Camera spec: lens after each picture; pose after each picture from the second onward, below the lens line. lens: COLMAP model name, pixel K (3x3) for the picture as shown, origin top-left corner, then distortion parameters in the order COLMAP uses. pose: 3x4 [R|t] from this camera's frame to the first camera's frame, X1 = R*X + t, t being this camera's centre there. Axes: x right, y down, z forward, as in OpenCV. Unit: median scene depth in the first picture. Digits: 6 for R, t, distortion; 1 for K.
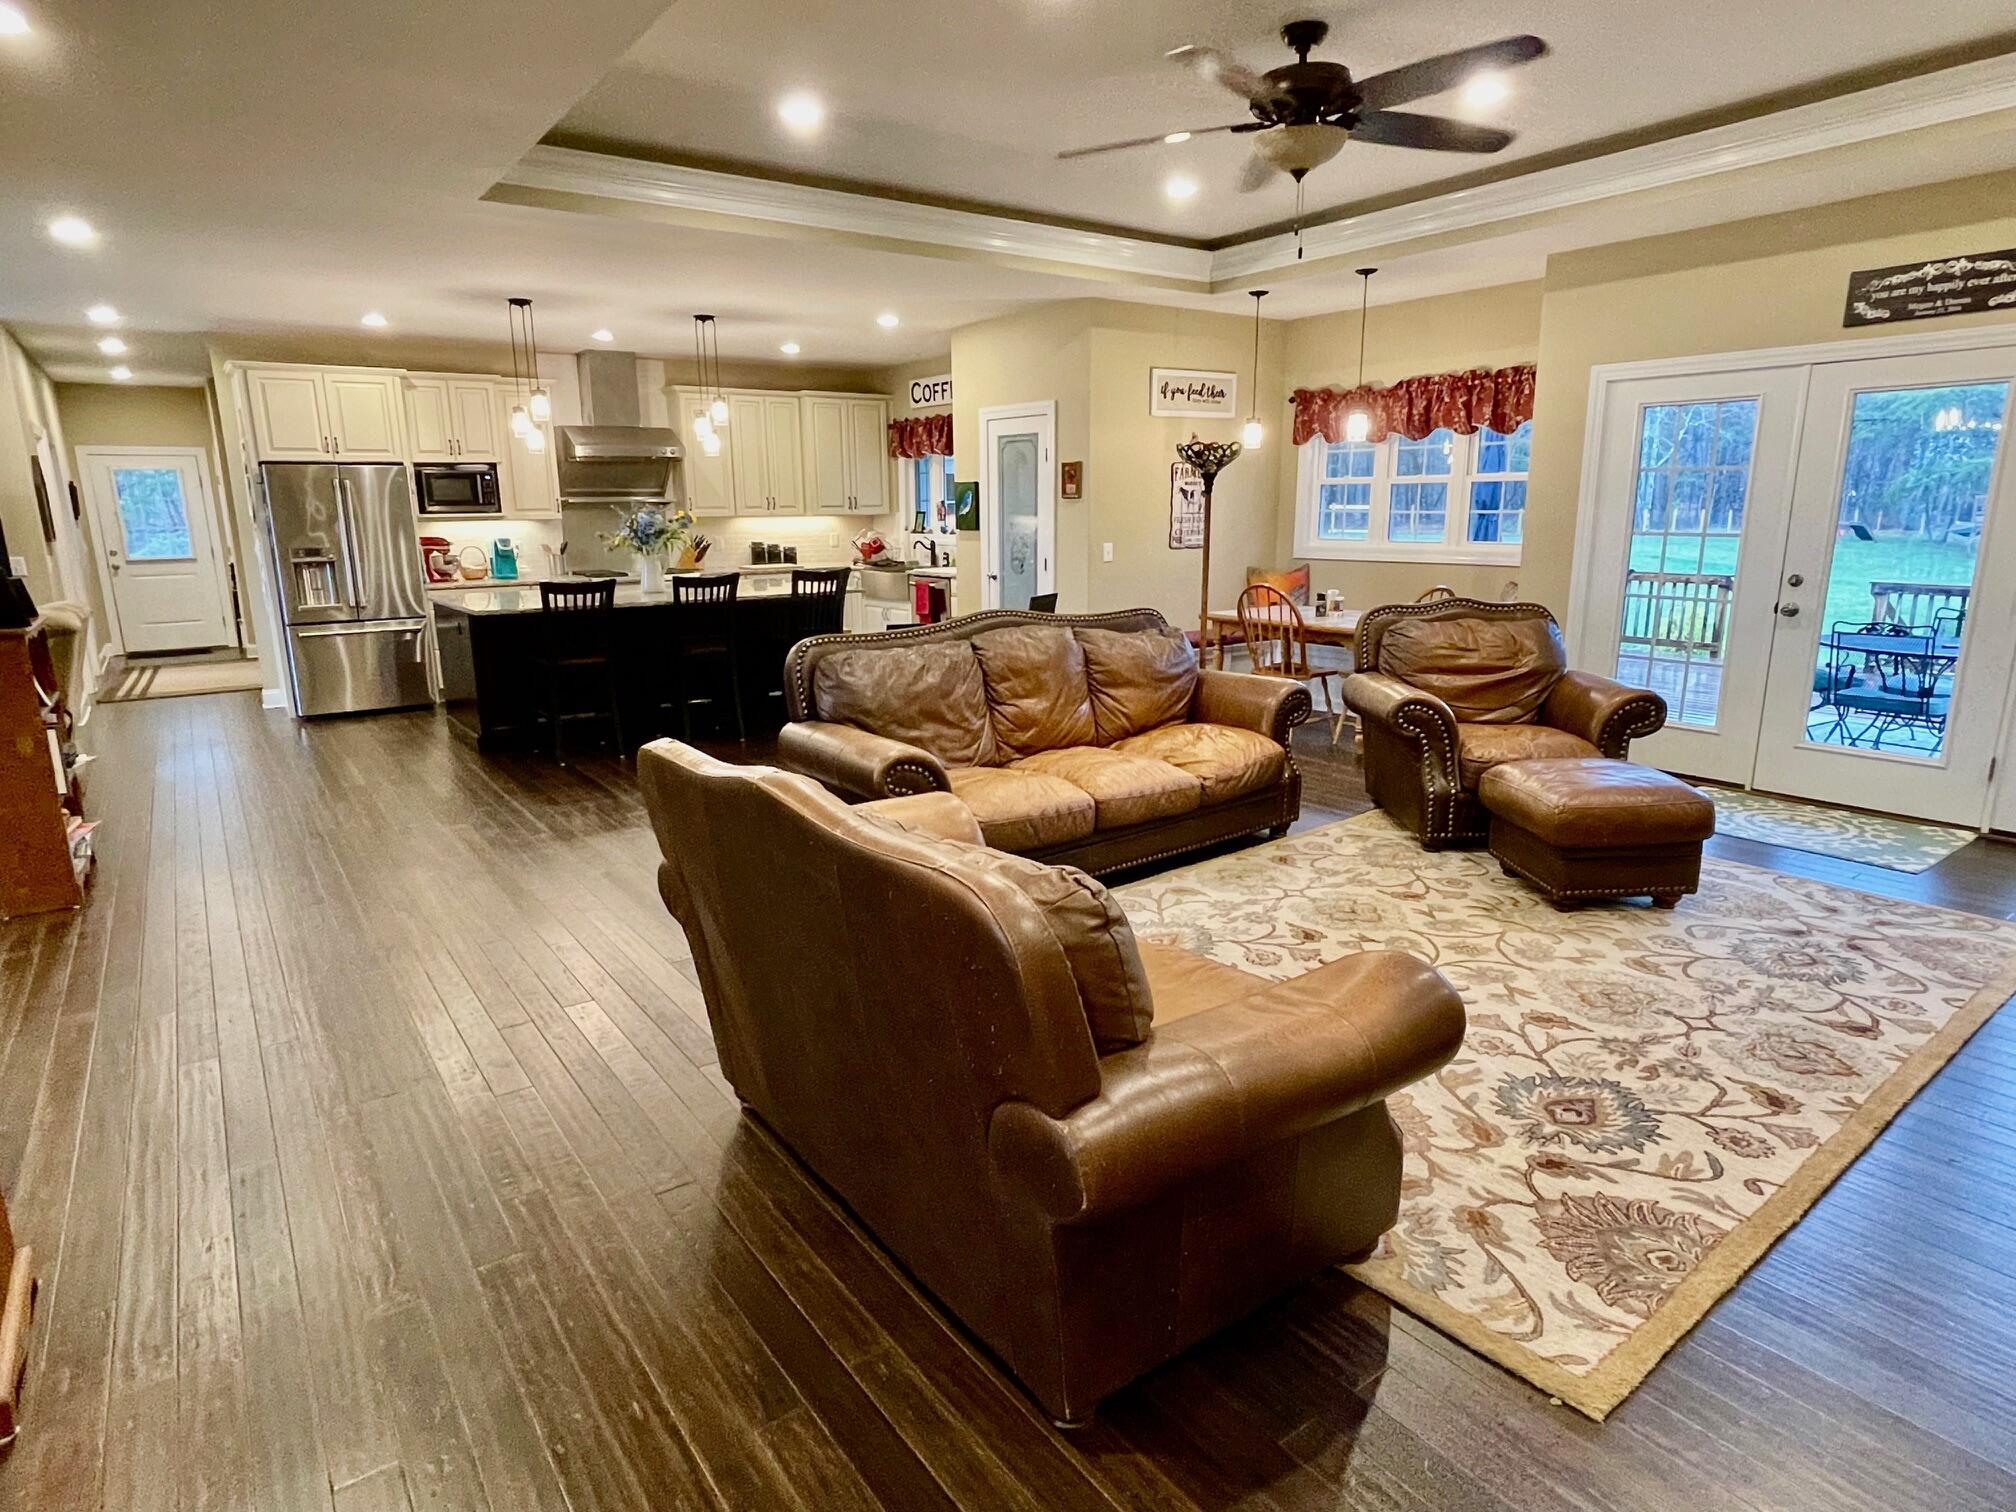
lens RADIAL K [[1105.4, 0, 1009.0], [0, 1105.4, 752.3], [0, 0, 1]] dist [0.003246, 0.002194]
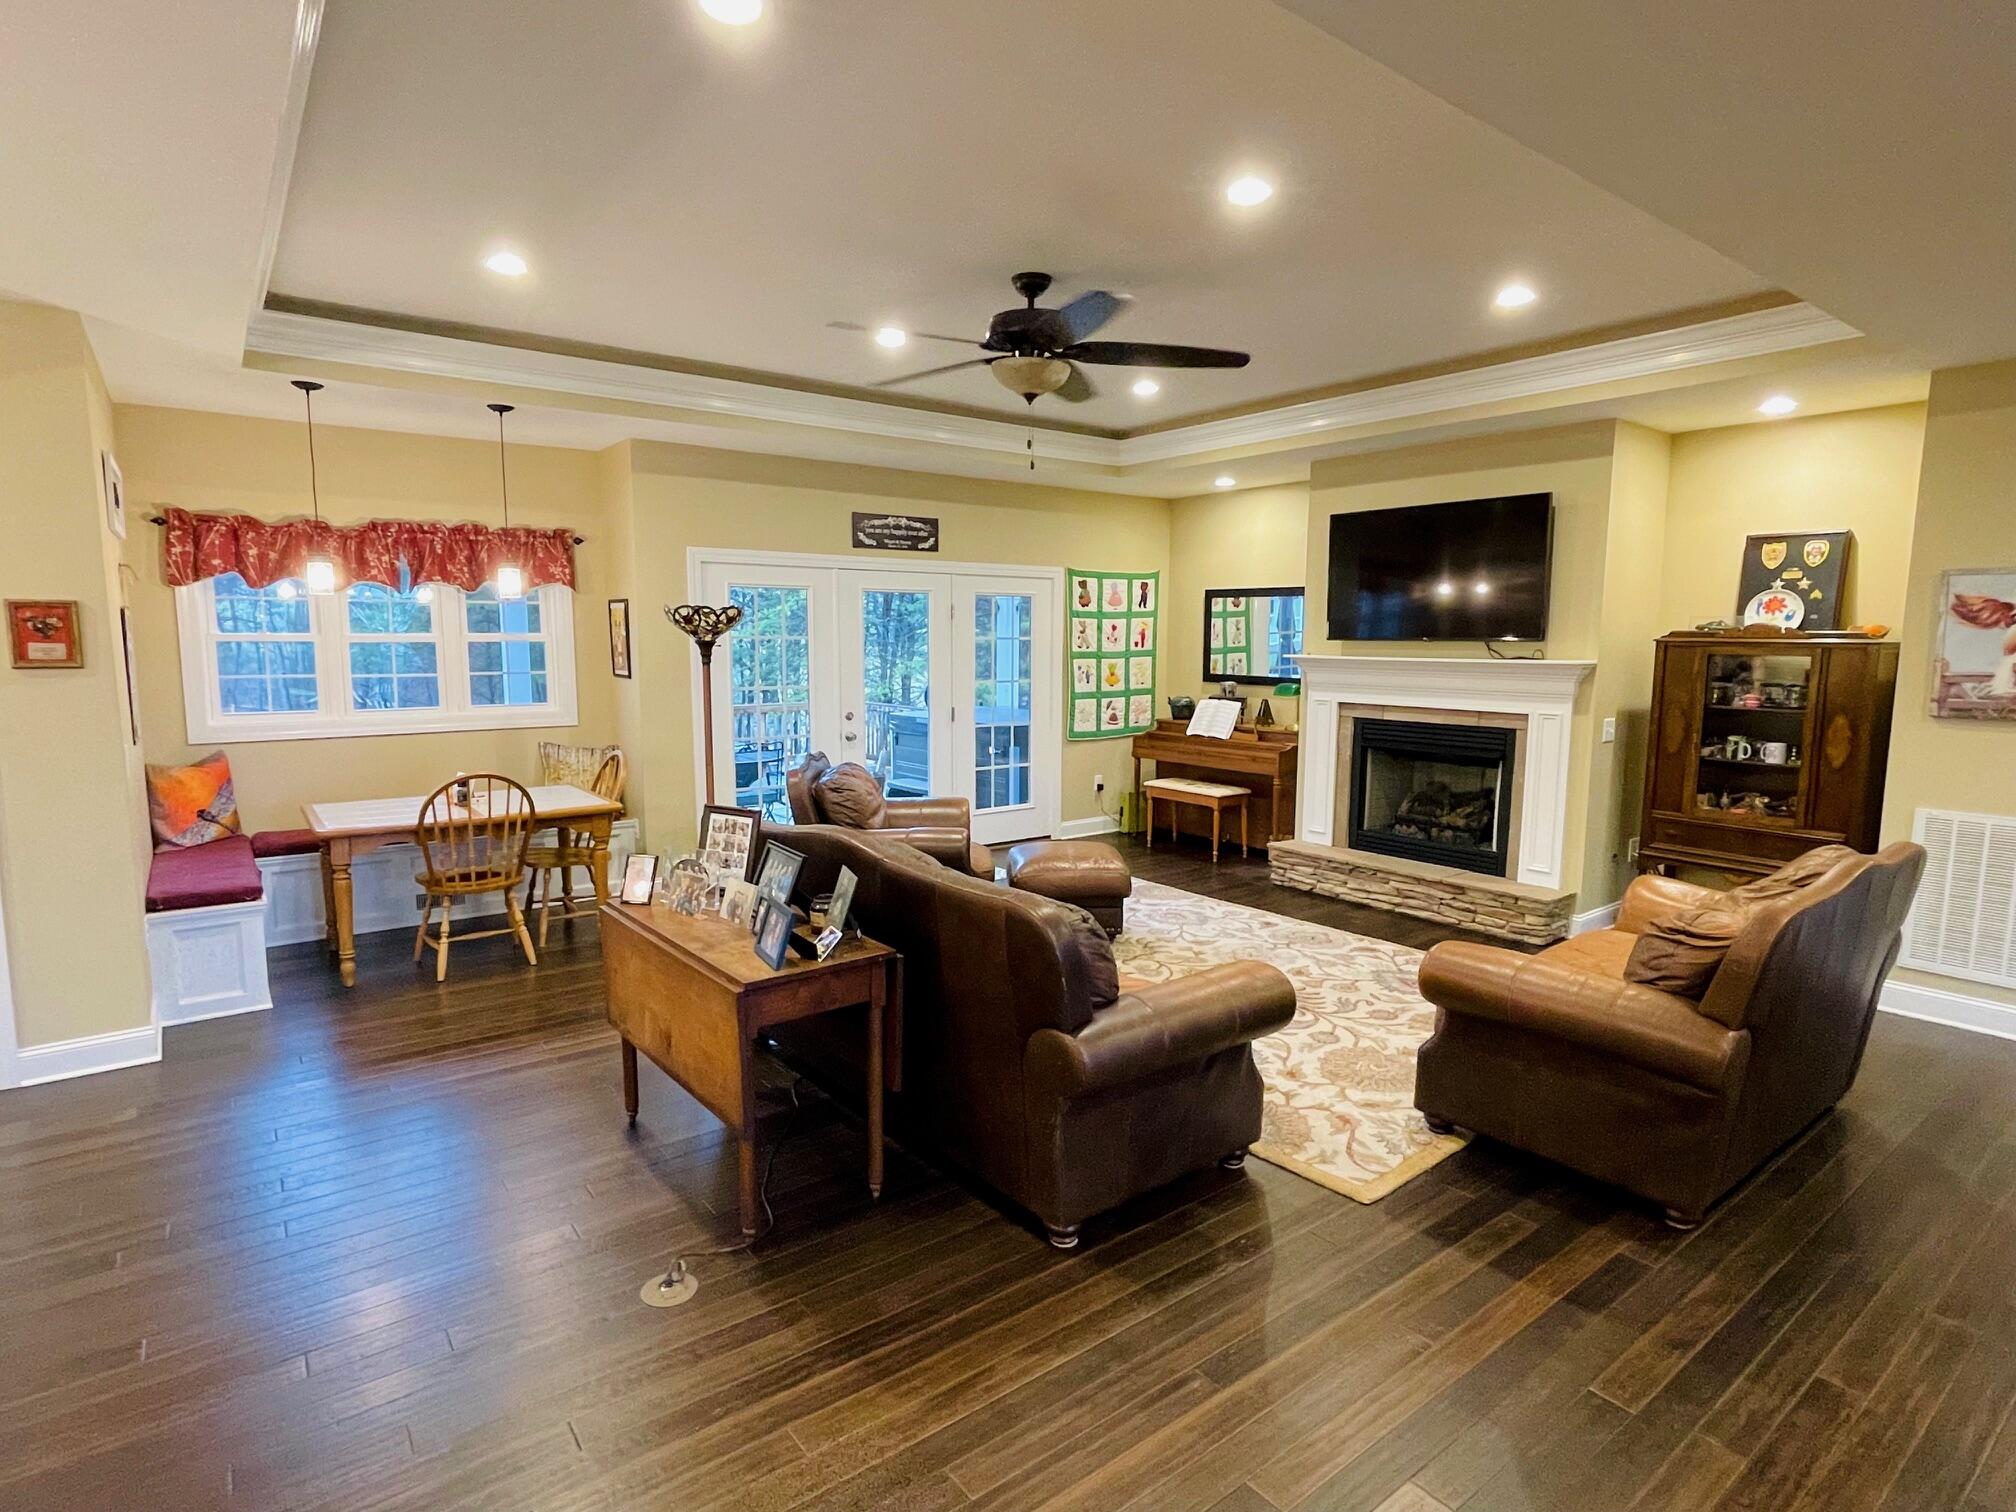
lens RADIAL K [[1064.7, 0, 973.6], [0, 1064.7, 764.6], [0, 0, 1]] dist [0.014429, -0.001944]
pose [[0.005860, -0.114340, 0.993424, -0.636252], [0.218668, 0.969545, 0.110301, -0.204214], [-0.975782, 0.216584, 0.030684, 0.788511]]
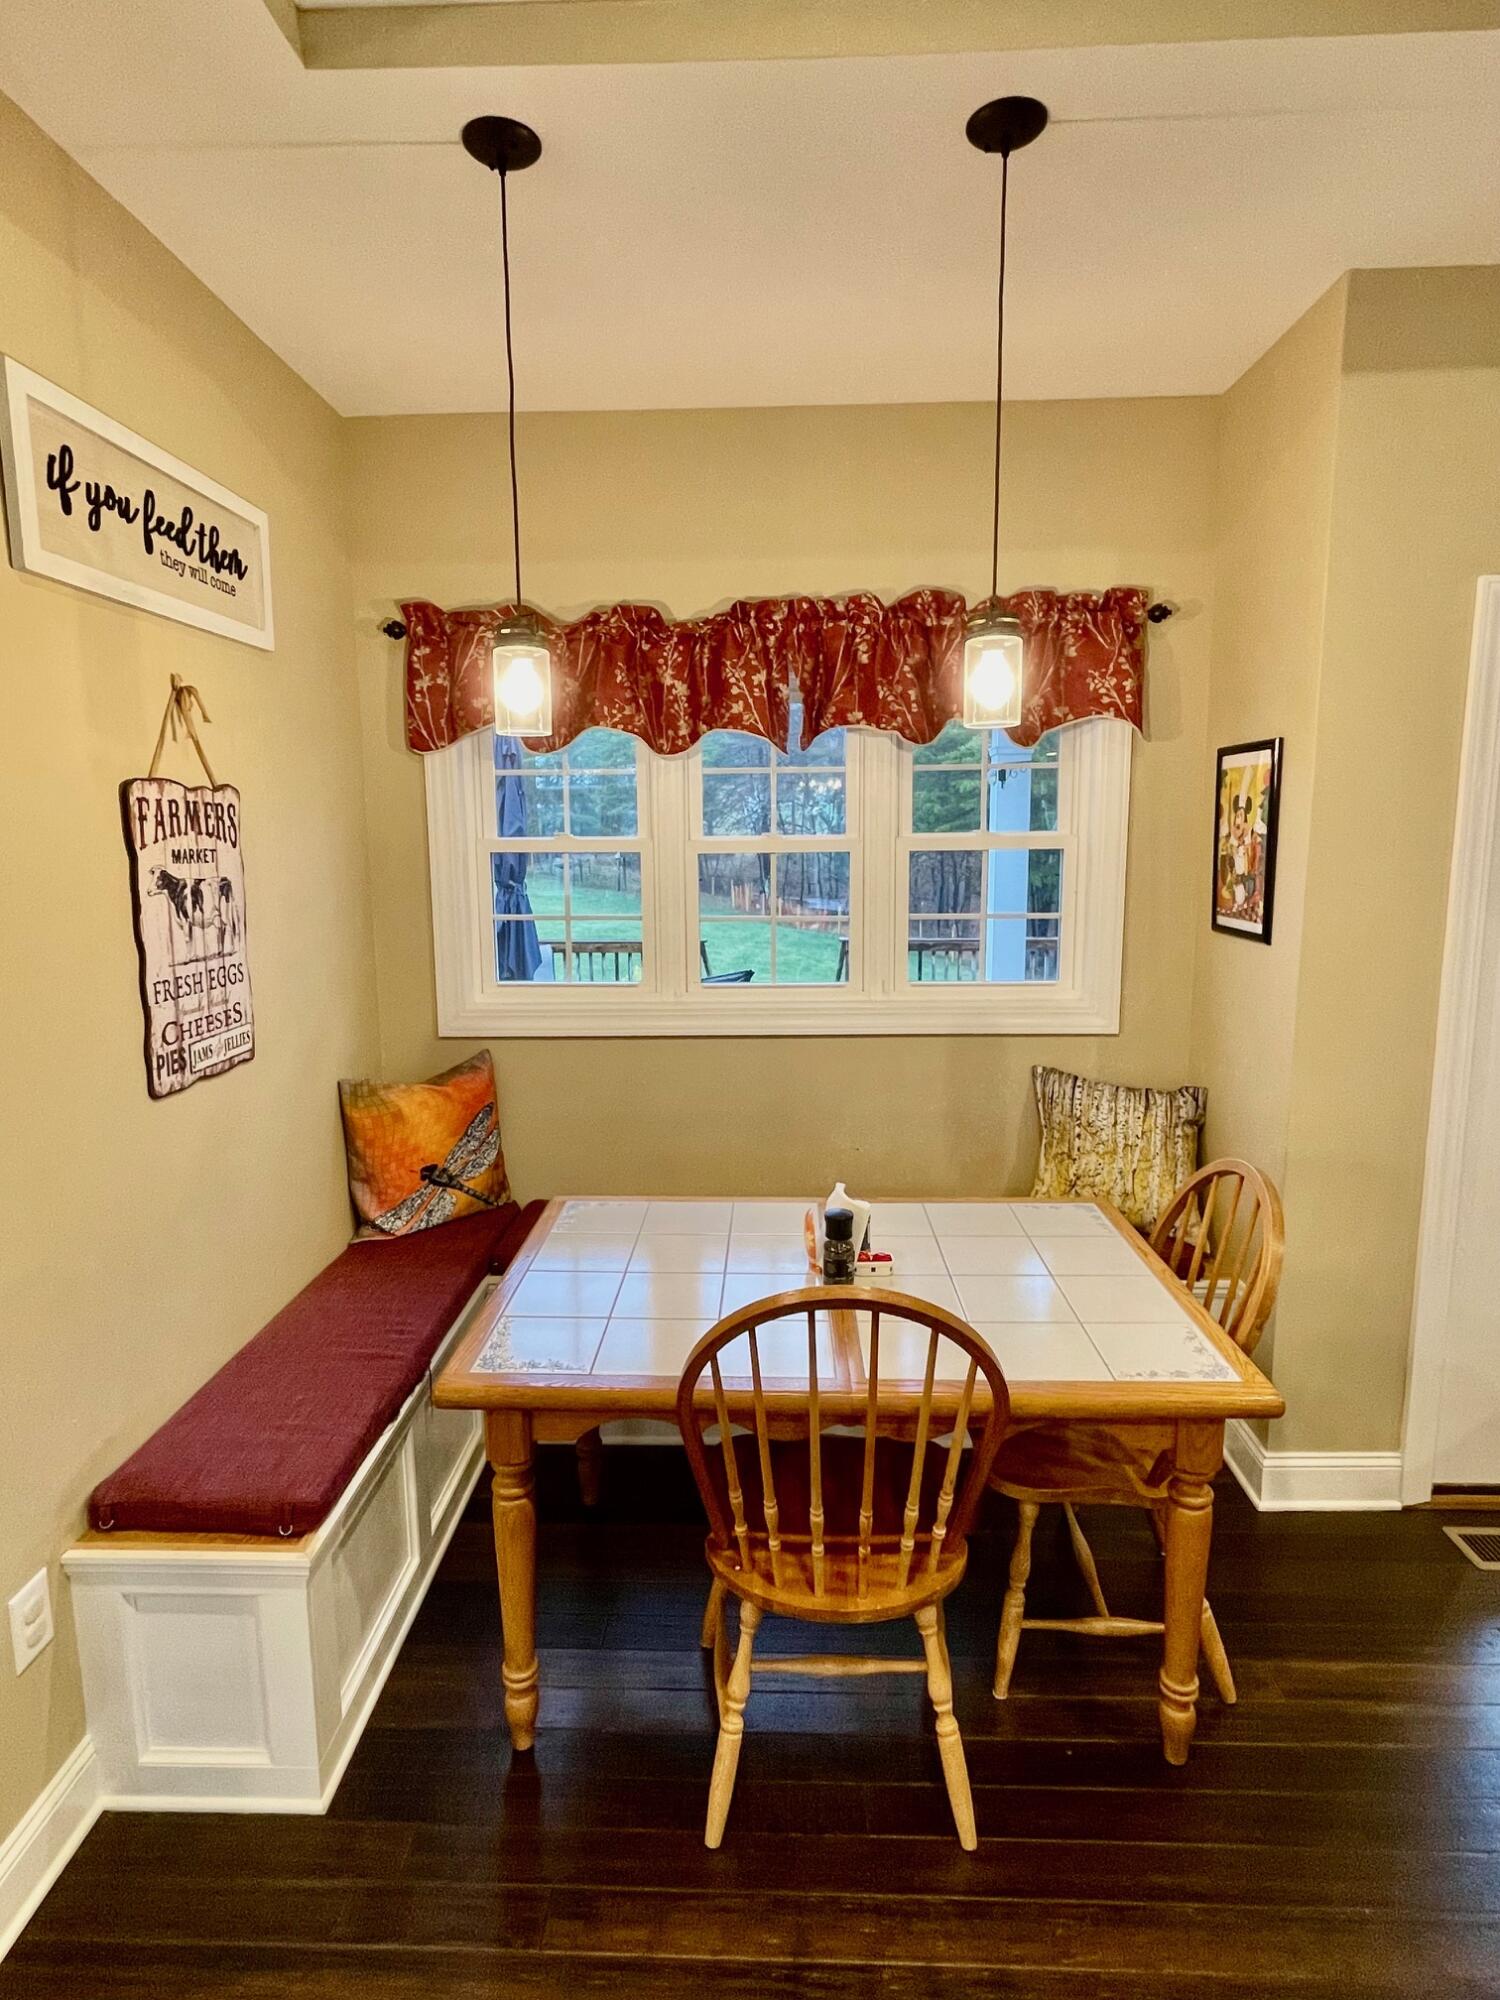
lens RADIAL K [[1056.2, 0, 739.2], [0, 1056.2, 999.7], [0, 0, 1]] dist [0.014429, -0.001944]
pose [[0.613640, -0.119216, 0.780534, 0.052837], [0.178591, 0.983874, 0.009869, -0.272283], [-0.769124, 0.133341, 0.625035, 1.072499]]
